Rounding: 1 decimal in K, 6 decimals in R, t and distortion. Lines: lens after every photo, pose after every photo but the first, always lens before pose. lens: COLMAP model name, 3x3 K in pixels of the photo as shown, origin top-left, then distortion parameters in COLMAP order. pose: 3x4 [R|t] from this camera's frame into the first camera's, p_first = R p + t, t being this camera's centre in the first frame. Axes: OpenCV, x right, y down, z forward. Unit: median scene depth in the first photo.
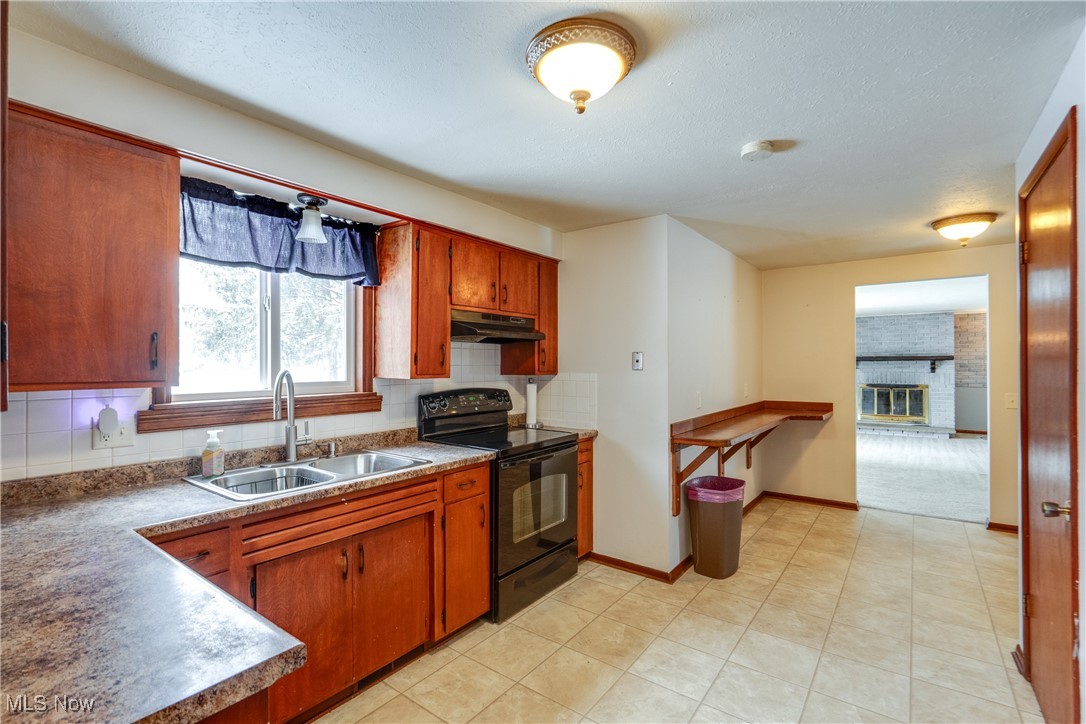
lens RADIAL K [[498.0, 0, 530.8], [0, 498.0, 364.1], [0, 0, 1]] dist [-0.007293, 0.004097]
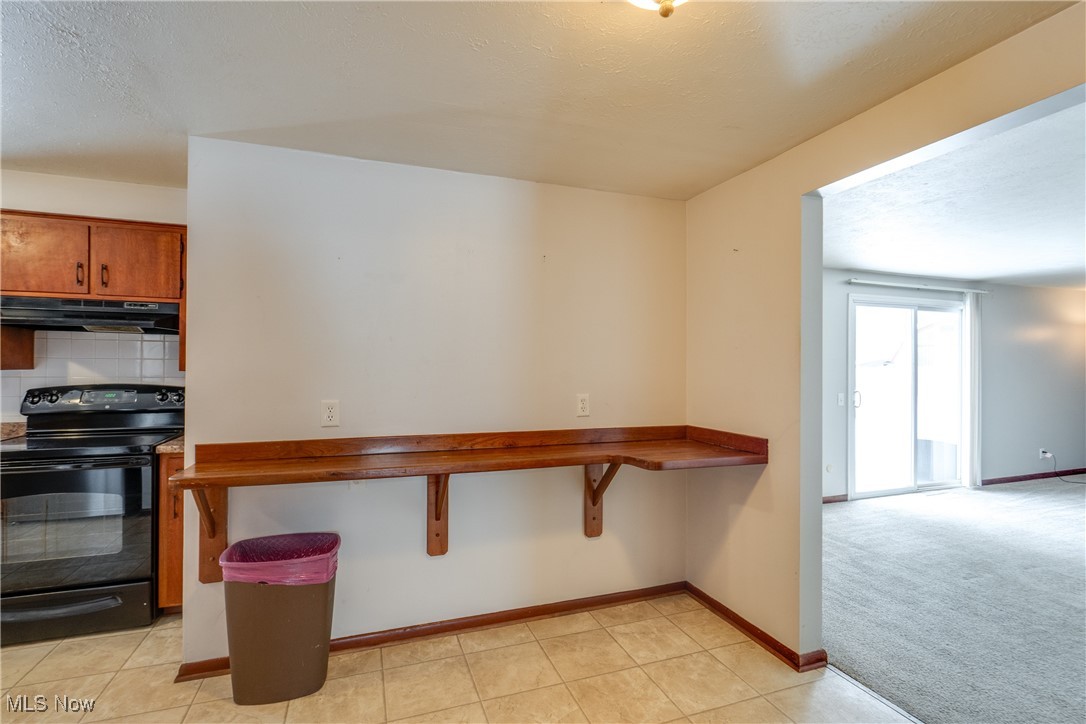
lens RADIAL K [[498.0, 0, 526.5], [0, 498.0, 364.8], [0, 0, 1]] dist [-0.007293, 0.004097]
pose [[0.835066, 0.003321, -0.550140, 0.944988], [-0.006201, 0.999975, -0.003376, 0.011338], [0.550115, 0.006230, 0.835066, 0.628605]]
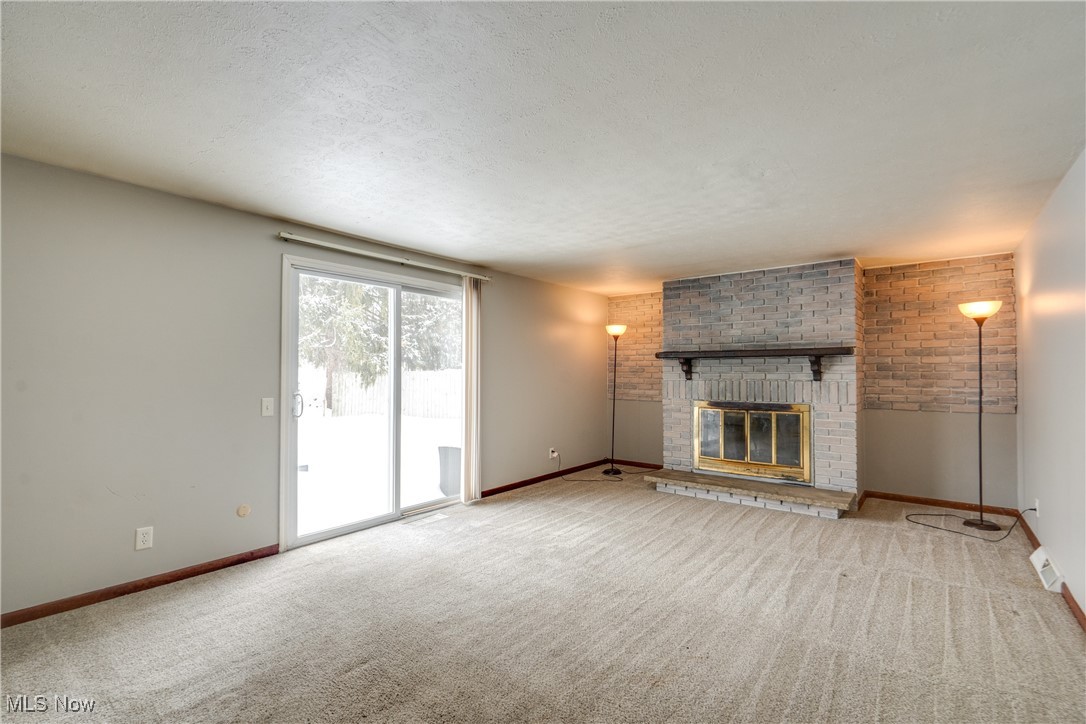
lens RADIAL K [[498.0, 0, 540.8], [0, 498.0, 366.3], [0, 0, 1]] dist [-0.007293, 0.004097]
pose [[0.999945, 0.007541, -0.007354, 1.477365], [-0.007626, 0.999904, -0.011590, 0.028848], [0.007265, 0.011645, 0.999906, 1.371585]]
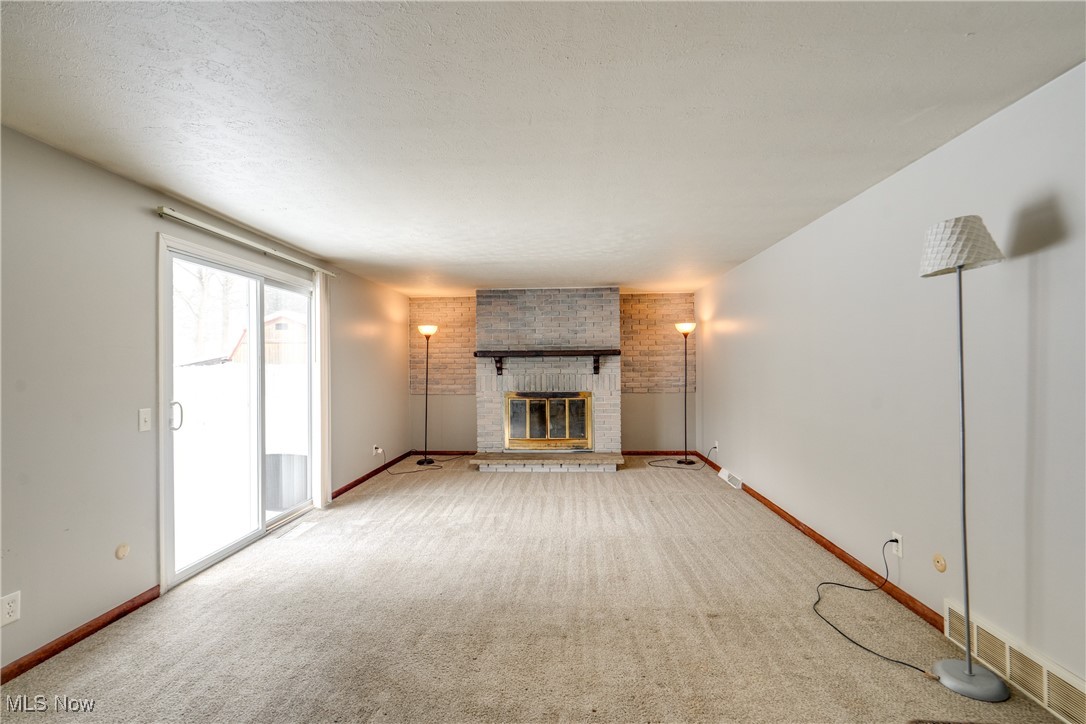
lens RADIAL K [[498.0, 0, 545.8], [0, 498.0, 368.2], [0, 0, 1]] dist [-0.007293, 0.004097]
pose [[0.815058, -0.004245, 0.579363, 0.979598], [0.002324, 0.999989, 0.004057, 0.016595], [-0.579374, -0.001960, 0.815059, 1.325810]]
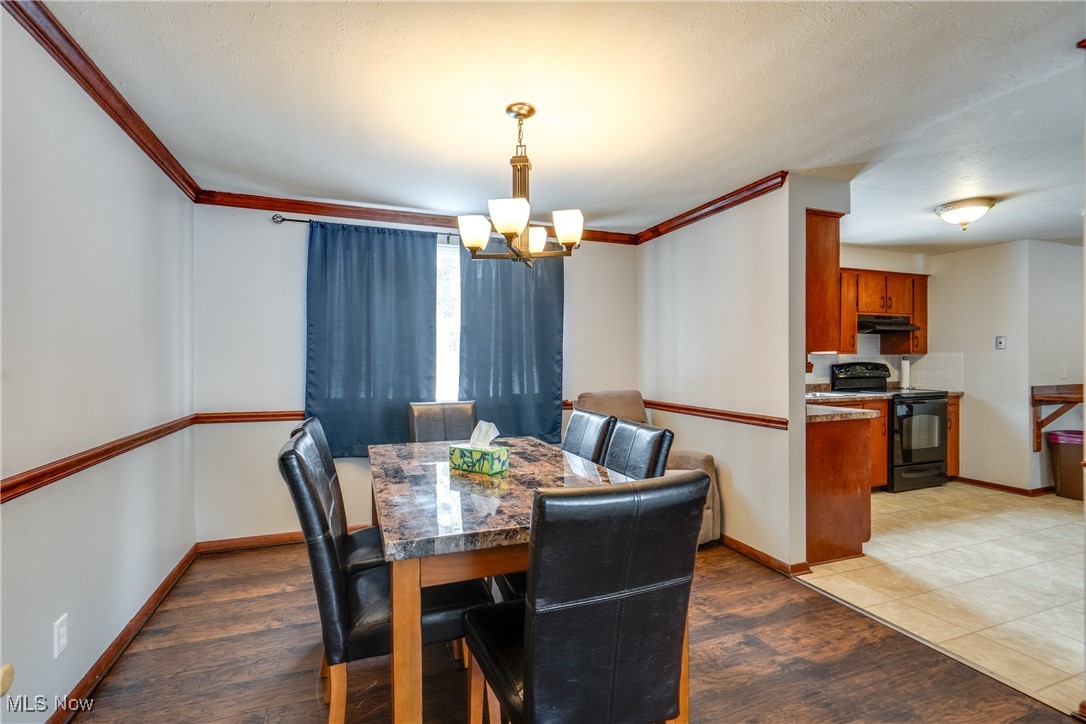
lens RADIAL K [[498.0, 0, 542.3], [0, 498.0, 365.2], [0, 0, 1]] dist [-0.007293, 0.004097]
pose [[0.855113, 0.000302, -0.518442, -0.164032], [0.005227, 0.999944, 0.009205, 0.036243], [0.518416, -0.010582, 0.855063, -0.861151]]
